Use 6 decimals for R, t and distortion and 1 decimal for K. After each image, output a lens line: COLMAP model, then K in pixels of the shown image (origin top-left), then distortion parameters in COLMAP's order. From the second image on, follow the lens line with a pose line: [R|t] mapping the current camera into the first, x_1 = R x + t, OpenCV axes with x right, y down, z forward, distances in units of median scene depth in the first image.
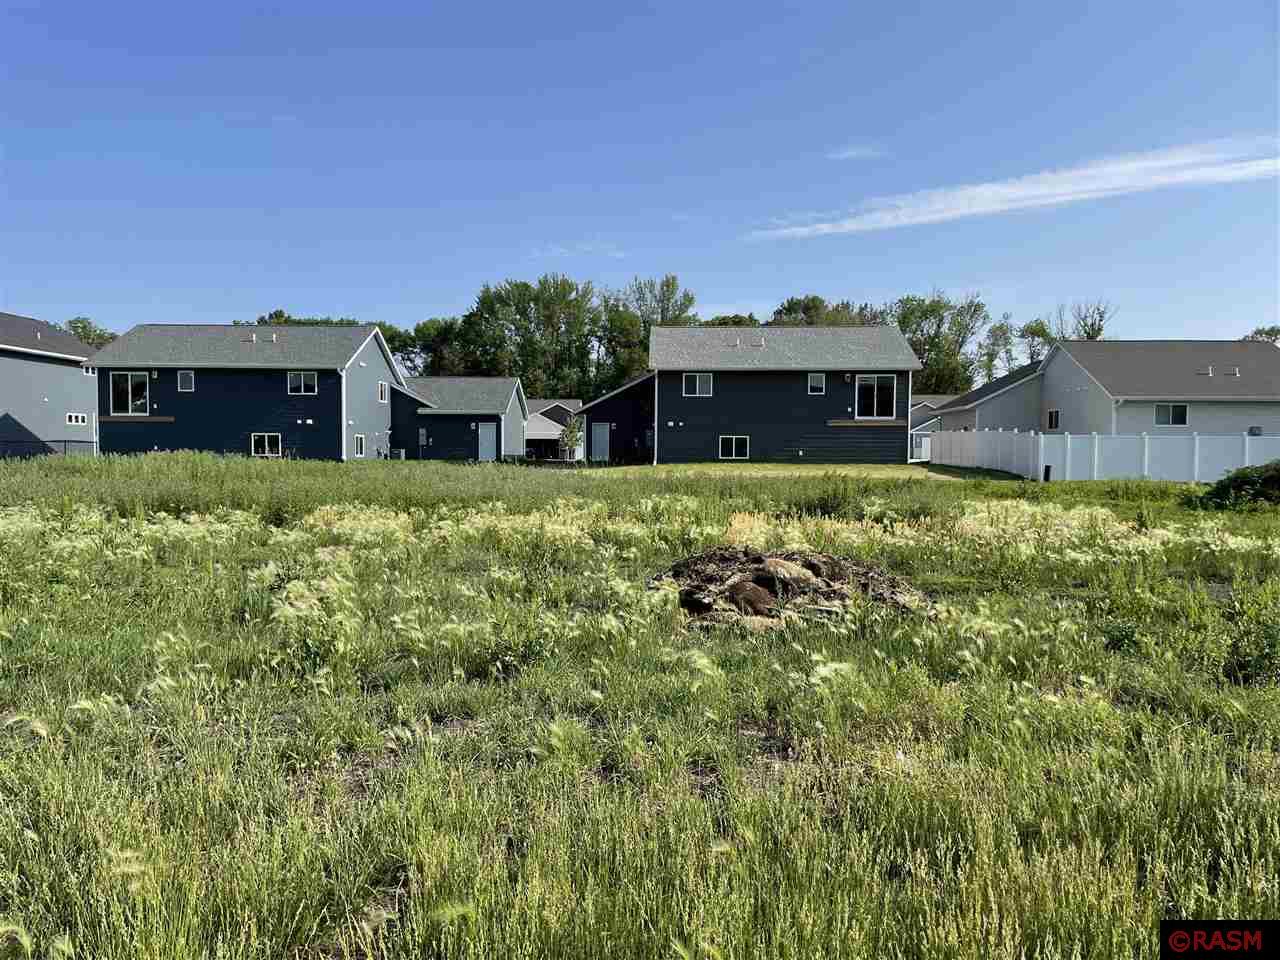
lens RADIAL K [[989.2, 0, 640.2], [0, 989.2, 476.2], [0, 0, 1]] dist [0.084178, -0.114881]
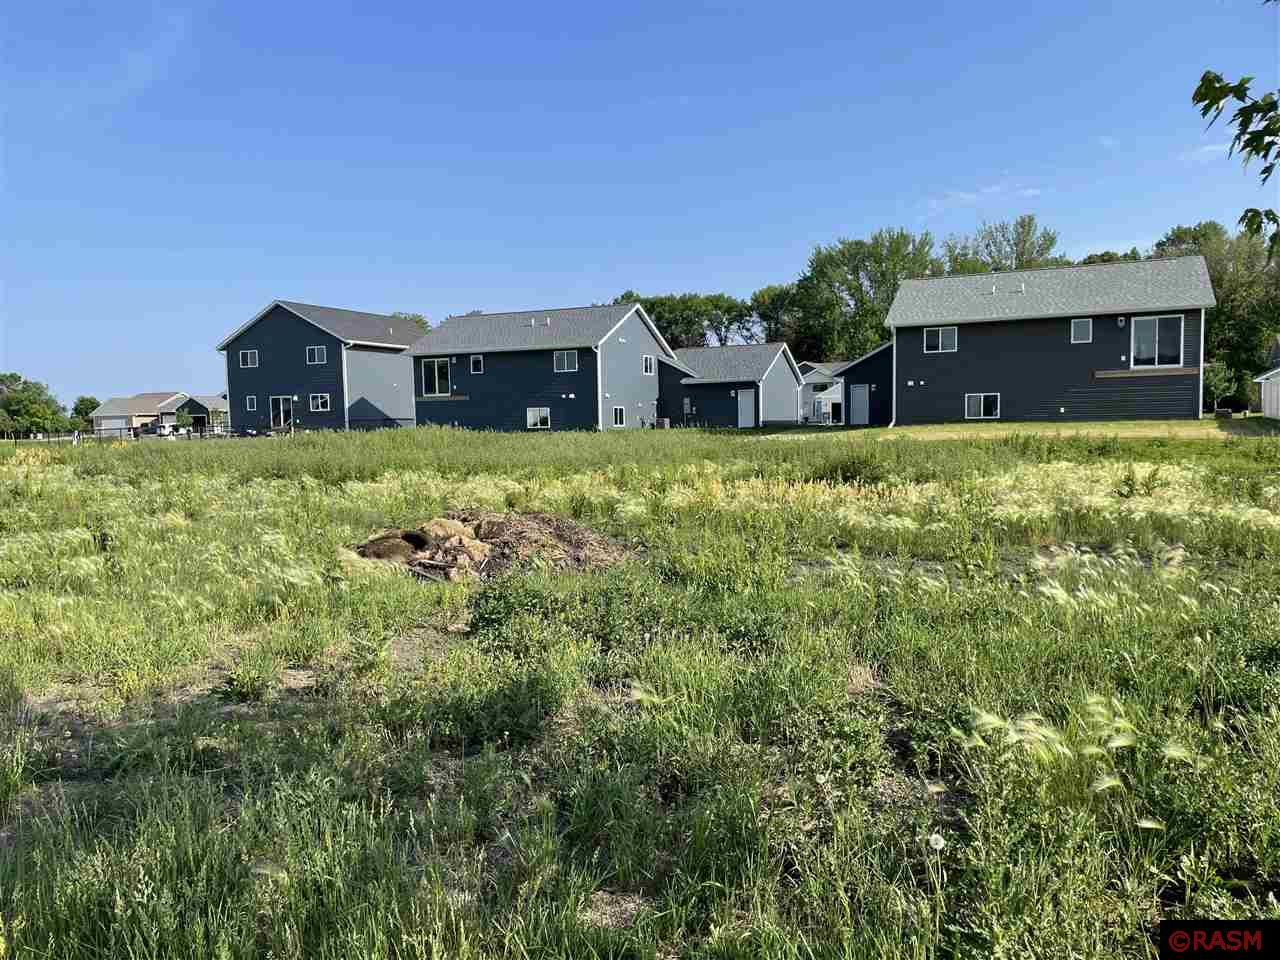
lens RADIAL K [[989.2, 0, 626.1], [0, 989.2, 491.9], [0, 0, 1]] dist [0.084178, -0.114881]
pose [[0.918546, 0.002559, -0.395305, 0.141243], [0.017513, 0.998734, 0.047159, 0.000790], [0.394925, -0.050241, 0.917339, 0.013336]]
